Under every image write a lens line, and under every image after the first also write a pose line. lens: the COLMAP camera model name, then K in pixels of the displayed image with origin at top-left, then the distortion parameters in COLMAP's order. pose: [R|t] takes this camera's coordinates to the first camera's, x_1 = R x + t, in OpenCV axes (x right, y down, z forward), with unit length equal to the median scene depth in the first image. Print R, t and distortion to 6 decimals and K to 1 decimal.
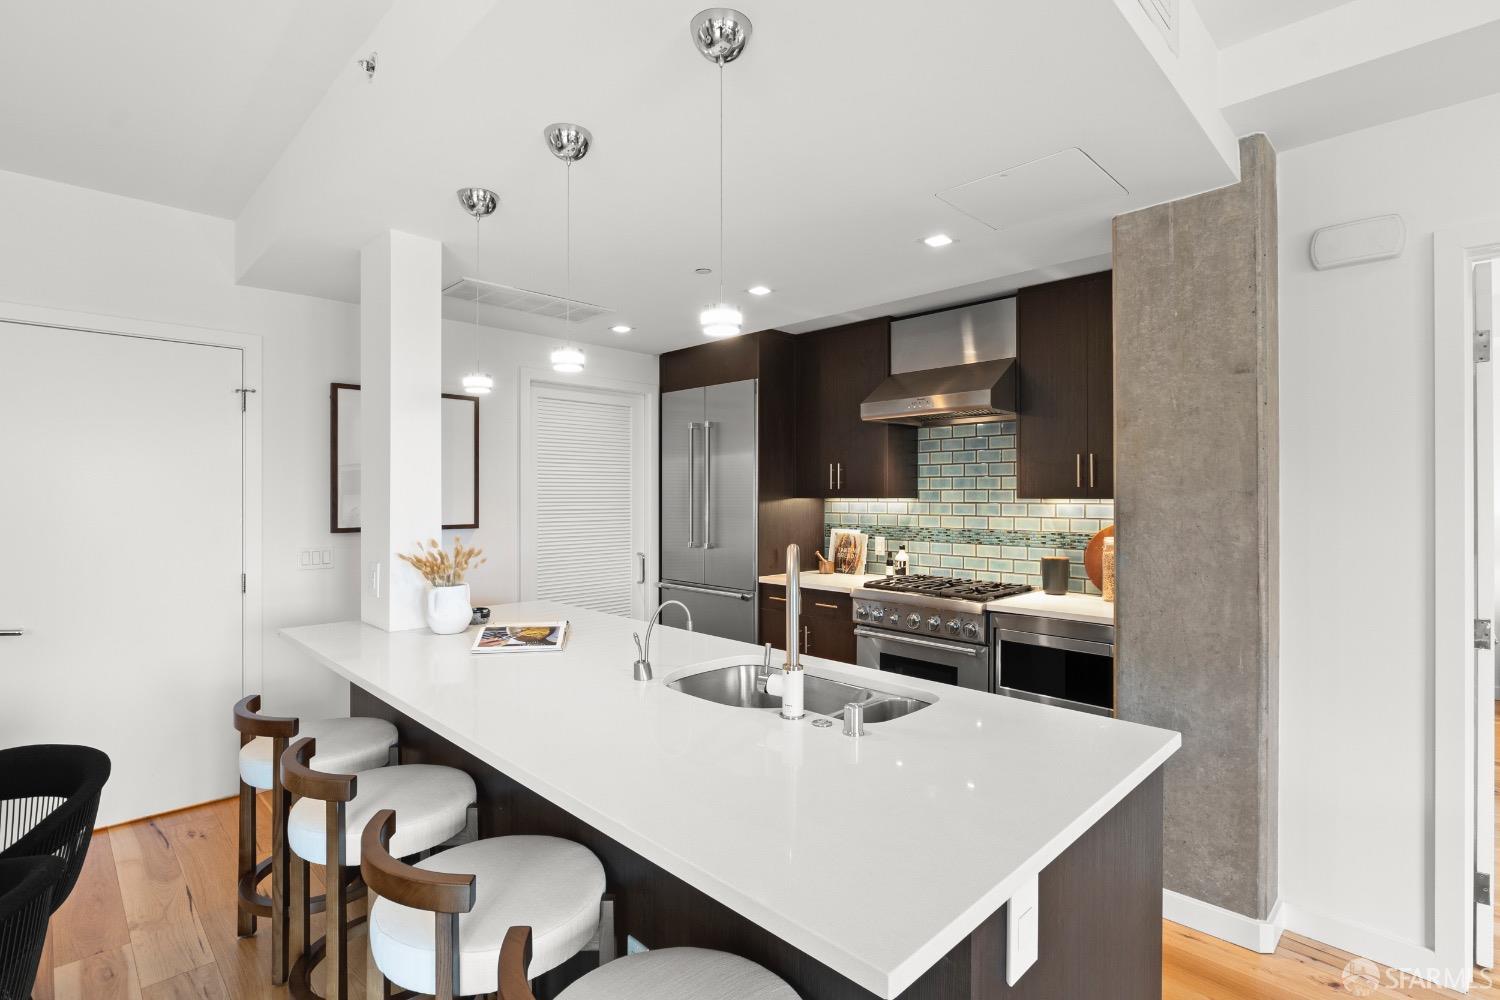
lens RADIAL K [[716.6, 0, 746.7], [0, 716.6, 494.4], [0, 0, 1]] dist [-0.006757, 0.000158]
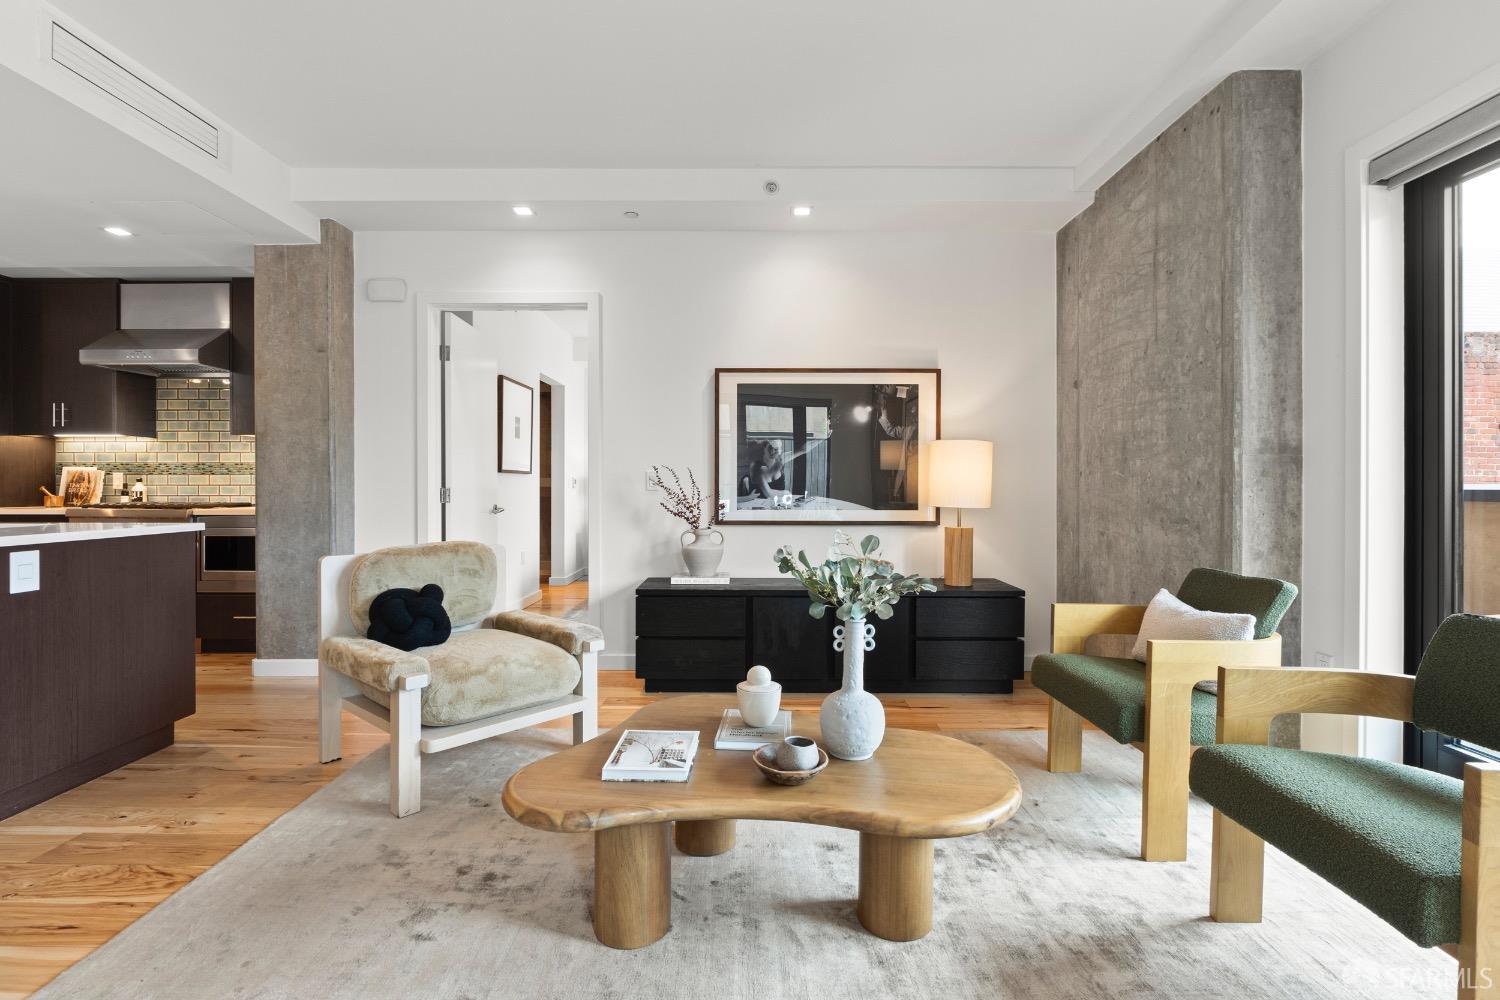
lens RADIAL K [[716.6, 0, 754.3], [0, 716.6, 488.0], [0, 0, 1]] dist [-0.006757, 0.000158]
pose [[0.704268, -0.002789, 0.709929, 0.110113], [-0.000359, 0.999991, 0.004285, 0.090502], [-0.709934, -0.003272, 0.704260, -0.575621]]
